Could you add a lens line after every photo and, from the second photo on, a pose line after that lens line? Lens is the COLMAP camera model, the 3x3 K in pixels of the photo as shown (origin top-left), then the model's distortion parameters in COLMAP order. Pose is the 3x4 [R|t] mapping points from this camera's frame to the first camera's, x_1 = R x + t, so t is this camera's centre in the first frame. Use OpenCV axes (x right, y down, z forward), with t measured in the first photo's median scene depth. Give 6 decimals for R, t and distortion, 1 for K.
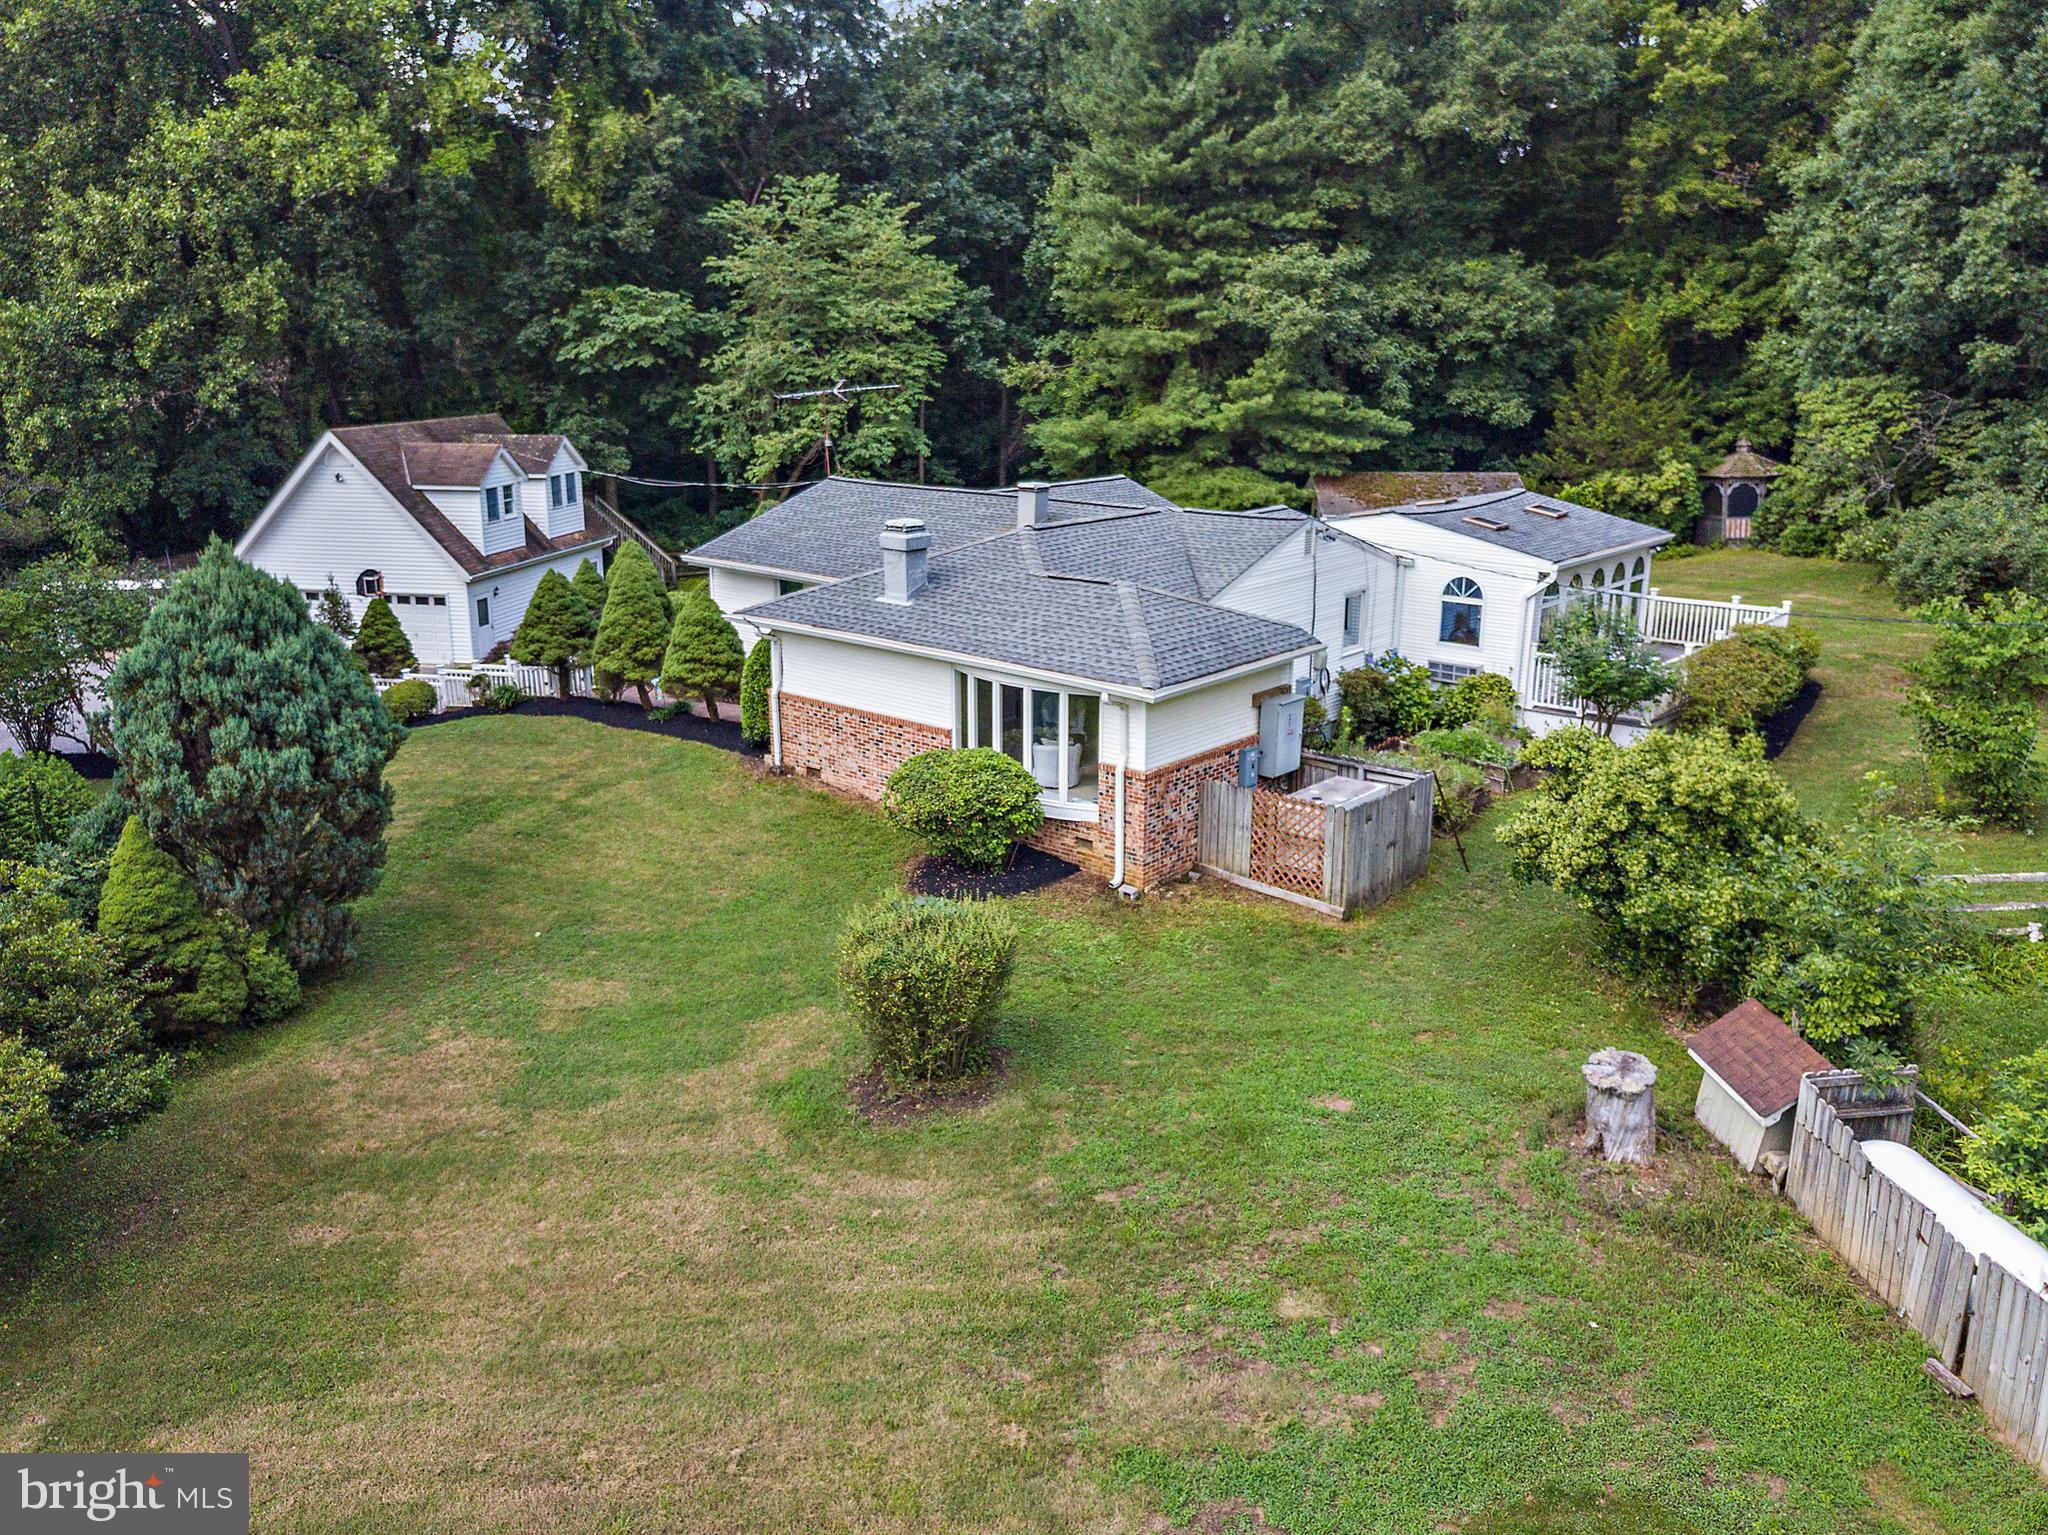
lens RADIAL K [[1582.4, 0, 1019.2], [0, 1582.4, 767.4], [0, 0, 1]] dist [0.026911, -0.006597]
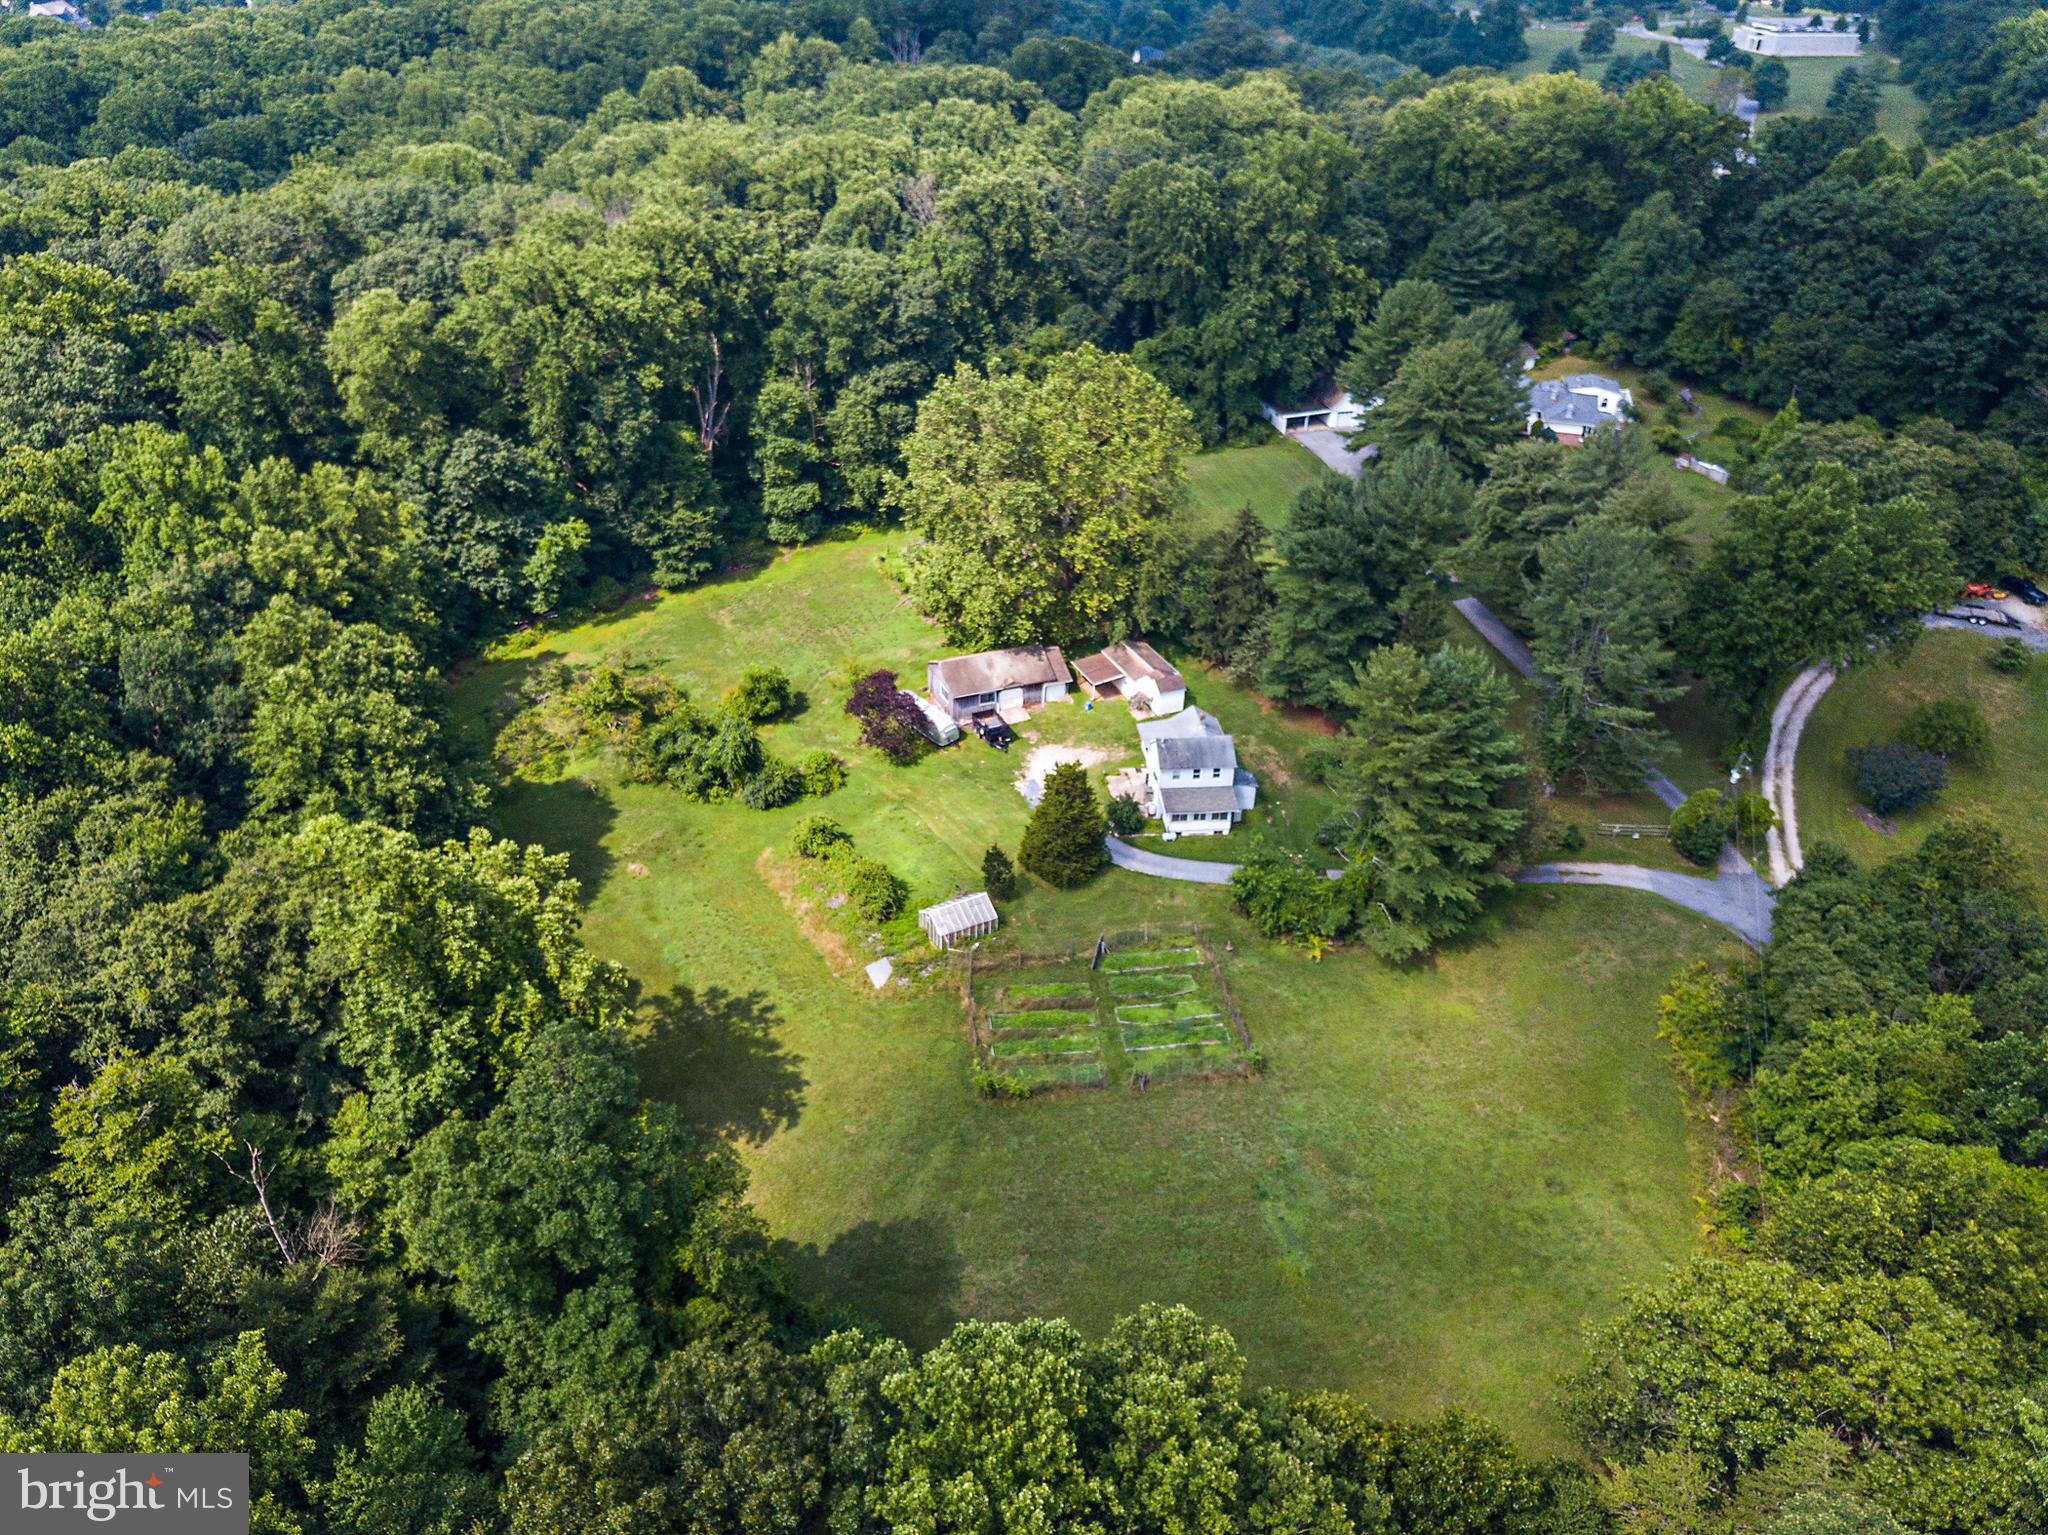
lens RADIAL K [[1582.4, 0, 996.8], [0, 1582.4, 738.9], [0, 0, 1]] dist [0.026911, -0.006597]
pose [[0.900462, -0.203149, 0.384577, -5.140219], [0.096589, 0.955539, 0.278597, -0.901644], [-0.424075, -0.213720, 0.880048, -4.322681]]
